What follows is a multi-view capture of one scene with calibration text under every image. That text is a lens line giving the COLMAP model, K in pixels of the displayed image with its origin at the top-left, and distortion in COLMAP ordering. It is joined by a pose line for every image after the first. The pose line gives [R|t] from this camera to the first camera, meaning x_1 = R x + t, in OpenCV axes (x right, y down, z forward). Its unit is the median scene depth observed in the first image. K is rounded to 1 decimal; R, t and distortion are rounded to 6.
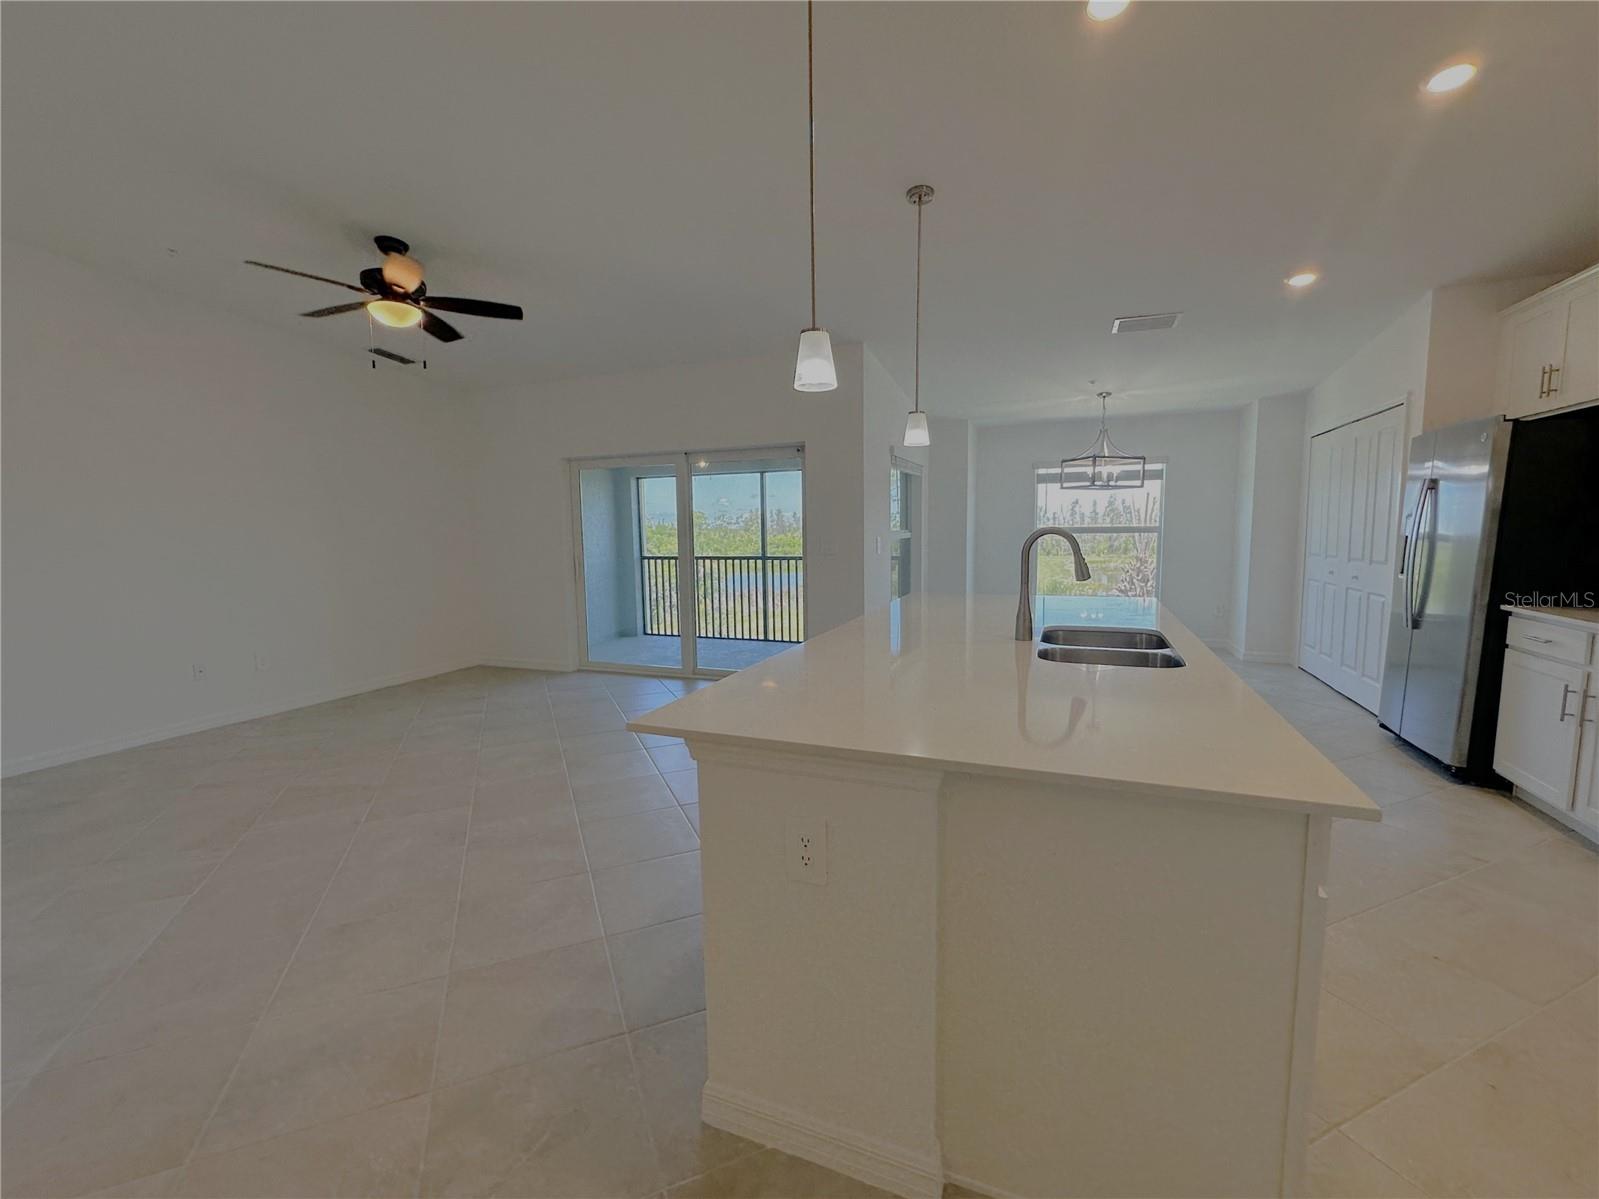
lens RADIAL K [[683.9, 0, 799.5], [0, 683.9, 599.5], [0, 0, 1]] dist [0.000253, 0.000054]
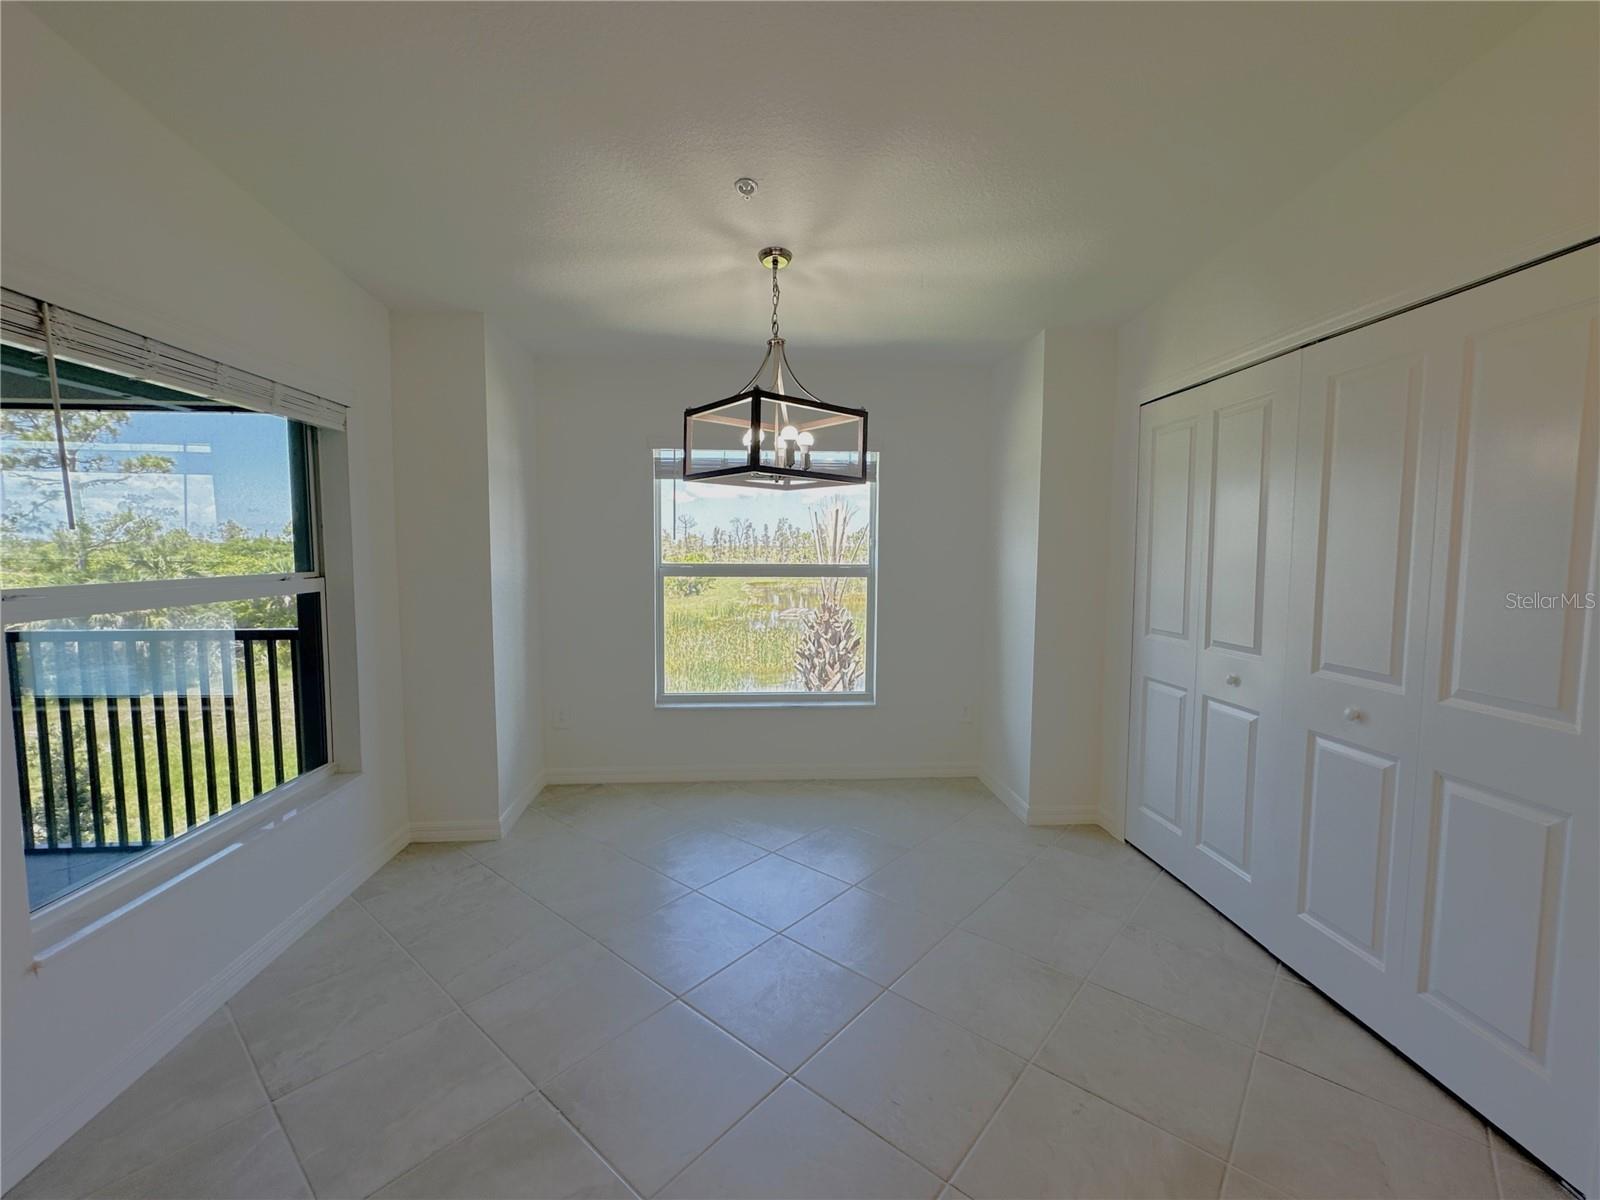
lens RADIAL K [[676.1, 0, 800.0], [0, 676.1, 600.0], [0, 0, 1]] dist [0.002821, 0.000144]
pose [[0.898358, -0.016450, 0.438956, 0.217572], [0.028504, 0.999376, -0.020883, -0.064872], [-0.438338, 0.031272, 0.898266, 0.497622]]
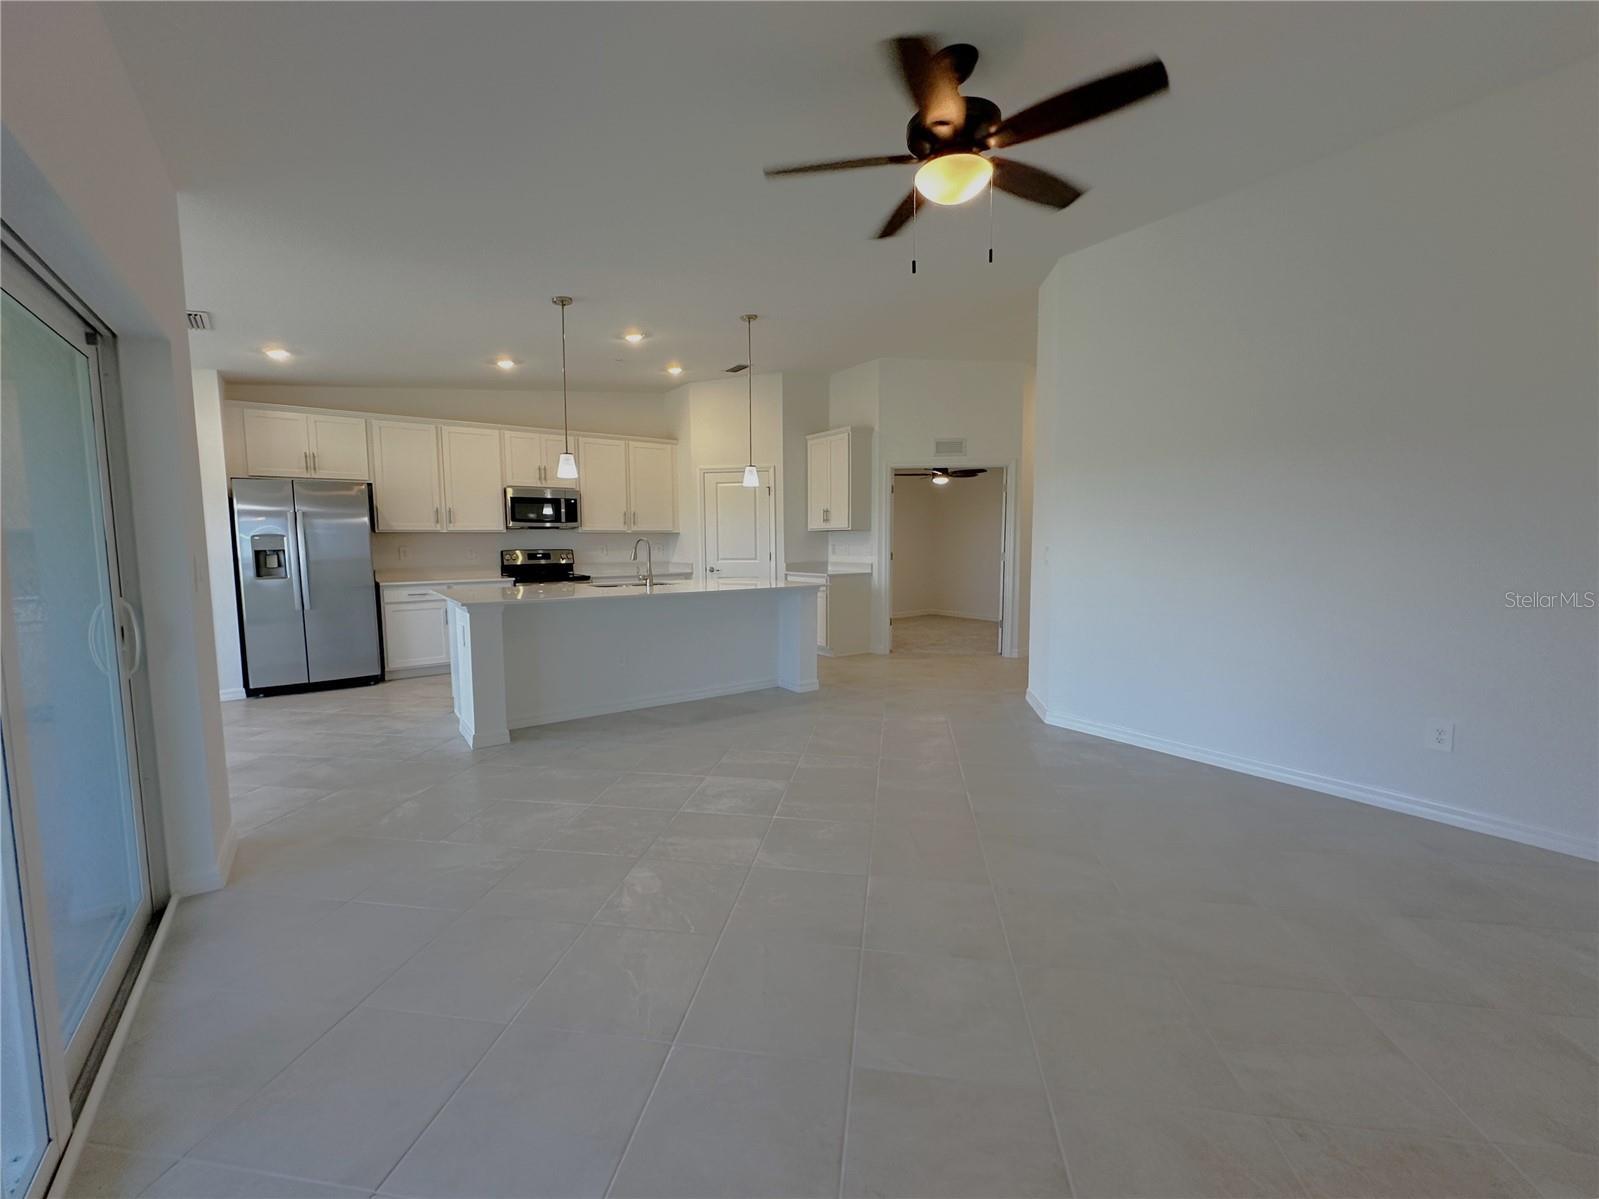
lens RADIAL K [[658.6, 0, 799.5], [0, 658.6, 599.5], [0, 0, 1]] dist [-0.000375, 0.000098]
pose [[-0.847634, -0.031967, 0.529617, -0.399482], [0.072815, 0.981730, 0.175794, -0.076581], [-0.525561, 0.187573, -0.829821, 0.806275]]
